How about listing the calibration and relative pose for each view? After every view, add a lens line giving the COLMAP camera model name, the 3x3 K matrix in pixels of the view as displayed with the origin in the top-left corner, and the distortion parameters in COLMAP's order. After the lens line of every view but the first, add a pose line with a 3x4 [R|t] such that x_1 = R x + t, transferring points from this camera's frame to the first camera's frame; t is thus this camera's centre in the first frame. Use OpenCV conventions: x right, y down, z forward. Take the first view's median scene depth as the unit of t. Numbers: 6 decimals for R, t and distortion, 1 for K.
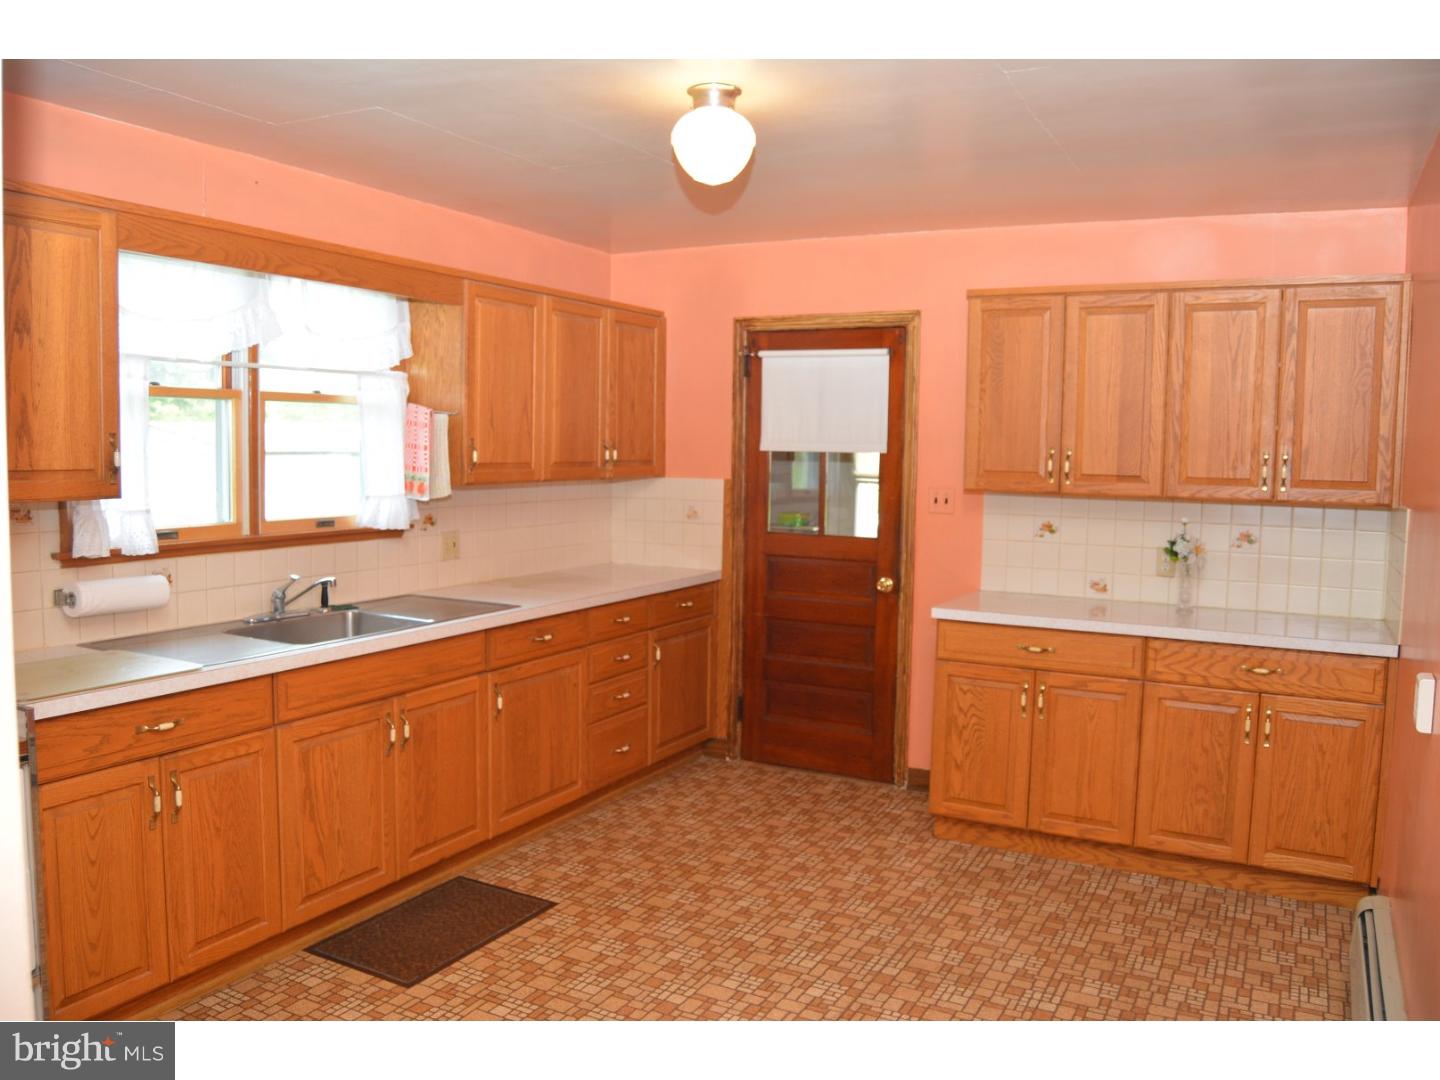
lens RADIAL K [[1133.4, 0, 720.0], [0, 1133.4, 540.0], [0, 0, 1]] dist [-0.099367, 0.042559]
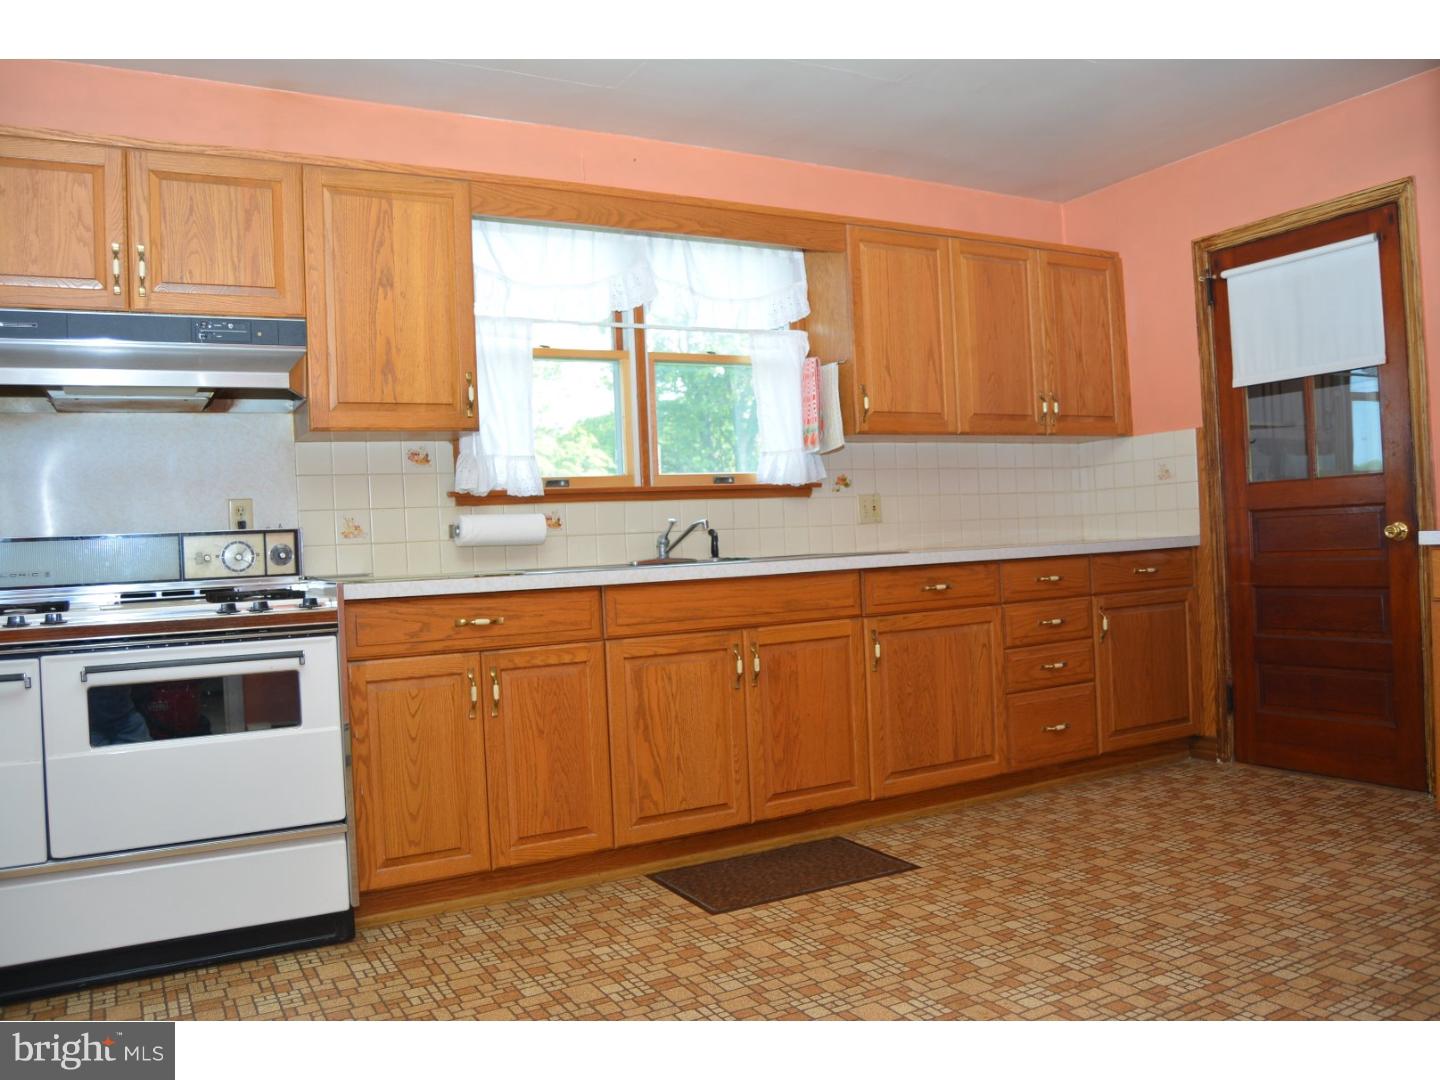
lens RADIAL K [[1133.4, 0, 720.0], [0, 1133.4, 540.0], [0, 0, 1]] dist [-0.099367, 0.042559]
pose [[0.836995, -0.057201, -0.544213, 0.206329], [0.013177, 0.996340, -0.084456, 0.128410], [0.547052, 0.063518, 0.834685, 0.140670]]
